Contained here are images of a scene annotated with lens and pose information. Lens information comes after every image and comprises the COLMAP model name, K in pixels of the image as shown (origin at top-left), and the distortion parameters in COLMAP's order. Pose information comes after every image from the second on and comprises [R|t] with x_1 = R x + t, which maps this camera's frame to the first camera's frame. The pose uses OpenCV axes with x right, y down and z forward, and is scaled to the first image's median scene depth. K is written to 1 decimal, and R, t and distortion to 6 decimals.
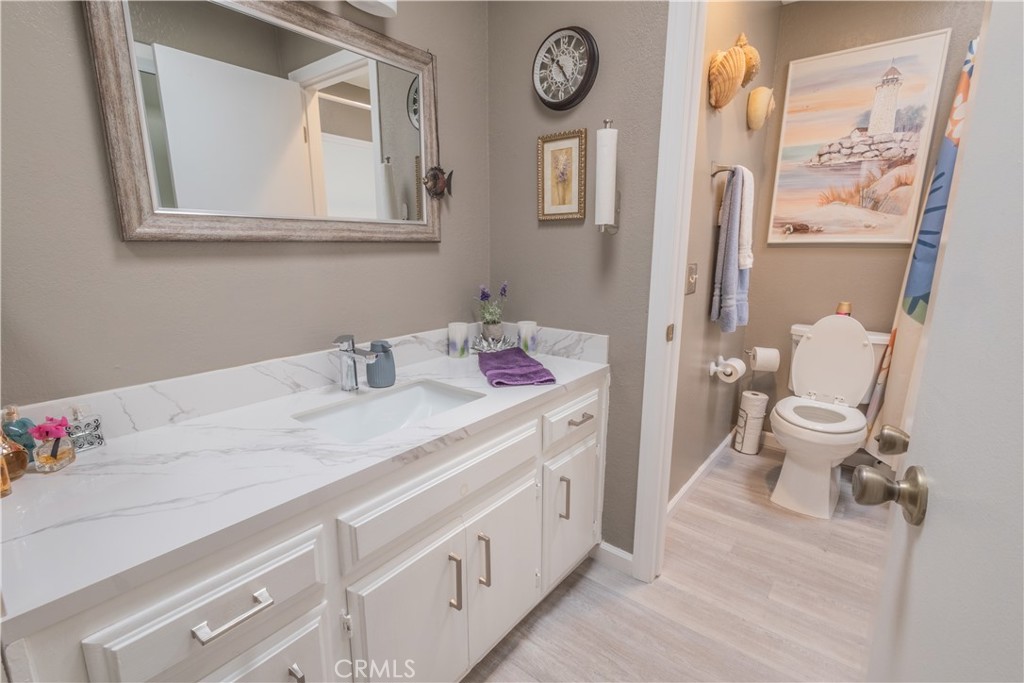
lens RADIAL K [[469.1, 0, 510.6], [0, 469.1, 341.9], [0, 0, 1]] dist [0.018799, -0.005543]
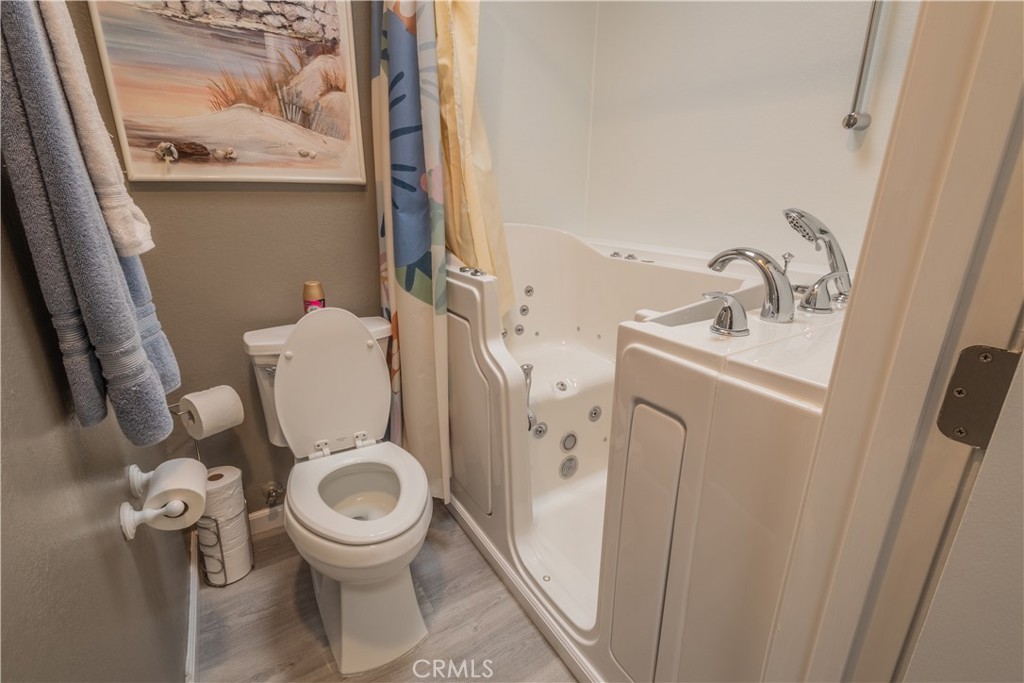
lens RADIAL K [[469.1, 0, 510.6], [0, 469.1, 341.9], [0, 0, 1]] dist [0.018799, -0.005543]
pose [[0.336537, -0.294473, 0.894443, 0.231773], [0.191171, 0.951433, 0.241307, -0.112007], [-0.922061, 0.089783, 0.376487, 0.556294]]
